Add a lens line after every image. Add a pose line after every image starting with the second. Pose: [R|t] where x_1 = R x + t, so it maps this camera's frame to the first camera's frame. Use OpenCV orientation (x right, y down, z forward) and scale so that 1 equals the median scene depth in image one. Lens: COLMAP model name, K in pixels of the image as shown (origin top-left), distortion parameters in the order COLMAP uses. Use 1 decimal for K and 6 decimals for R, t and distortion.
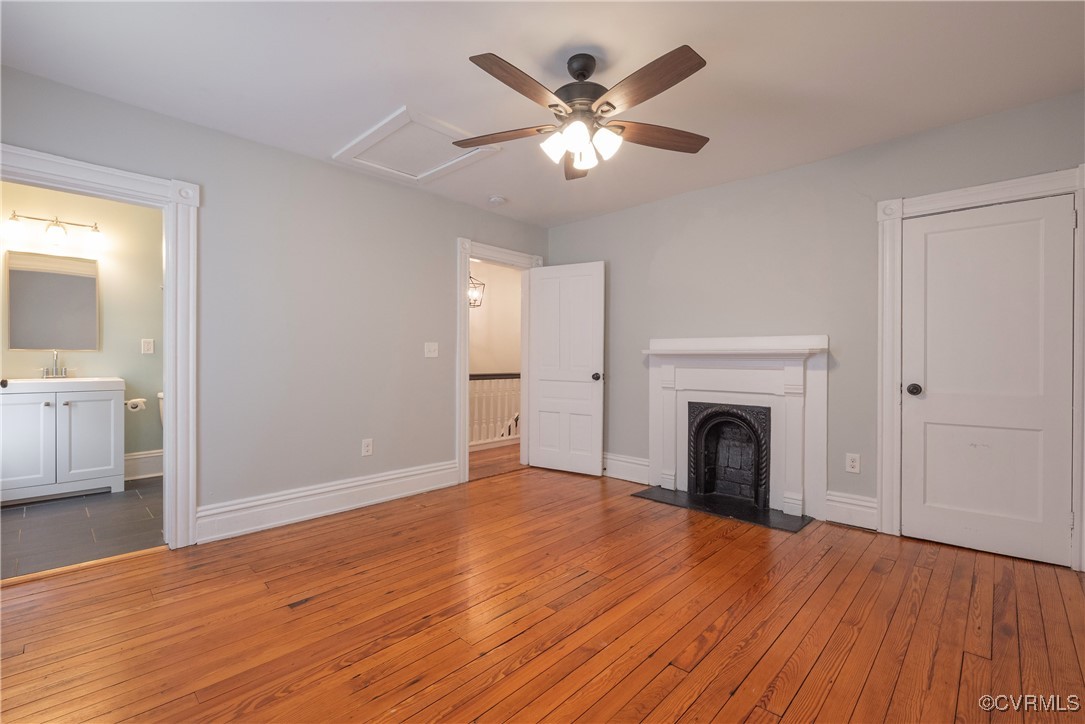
lens RADIAL K [[462.6, 0, 525.7], [0, 462.6, 358.0], [0, 0, 1]] dist [0.001429, 0.000187]
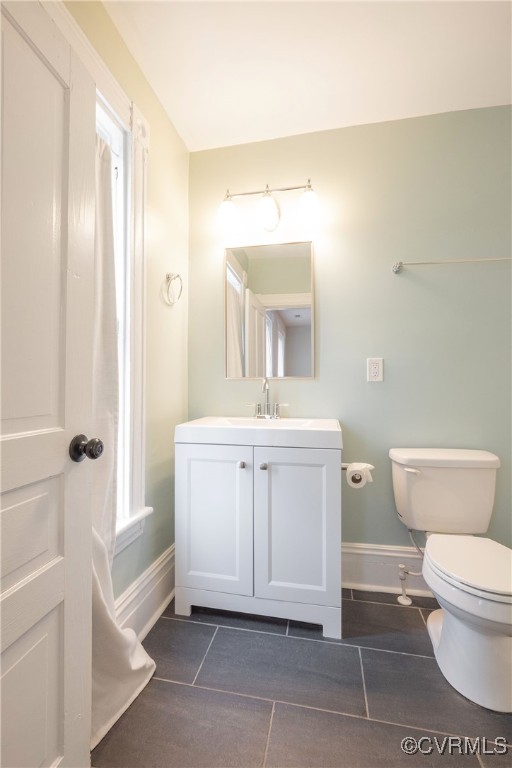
lens RADIAL K [[340.2, 0, 256.0], [0, 340.2, 384.0], [0, 0, 1]] dist [-0.001498, 0.000169]
pose [[0.536474, -0.009710, -0.843861, -0.577622], [-0.000104, 0.999933, -0.011572, -0.001908], [0.843917, 0.006296, 0.536437, 0.694418]]
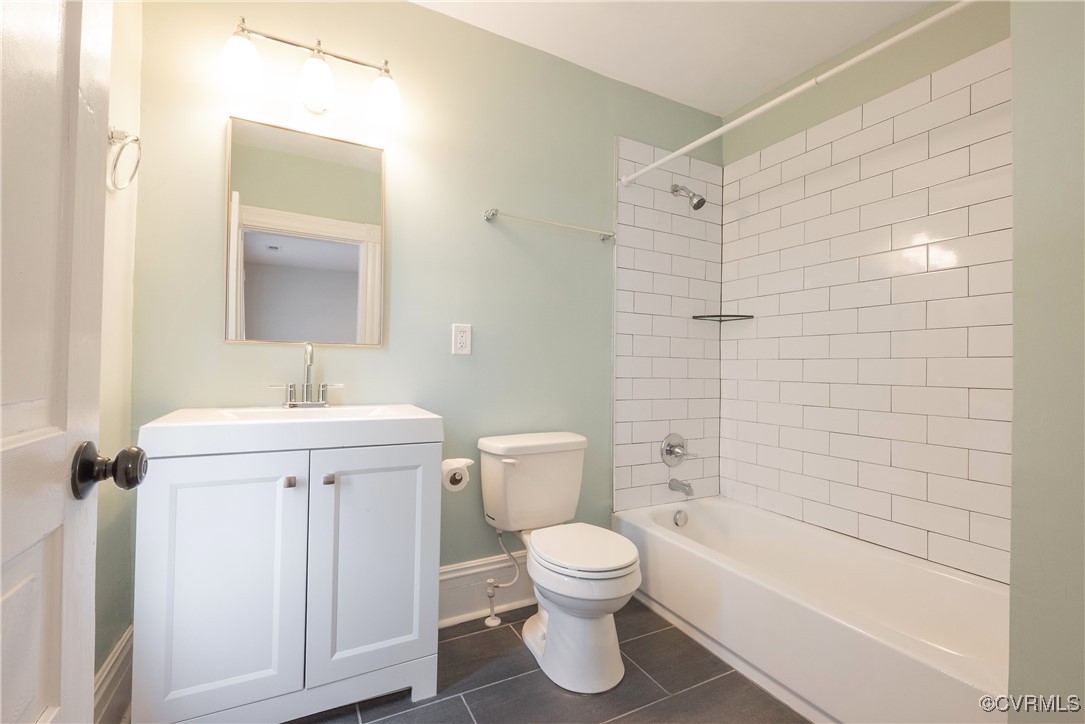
lens RADIAL K [[480.6, 0, 548.5], [0, 480.6, 360.7], [0, 0, 1]] dist [-0.001498, 0.000169]
pose [[0.952859, 0.010128, -0.303245, -0.641820], [-0.015688, 0.999750, -0.015903, 0.003164], [0.303008, 0.019911, 0.952780, 0.618240]]
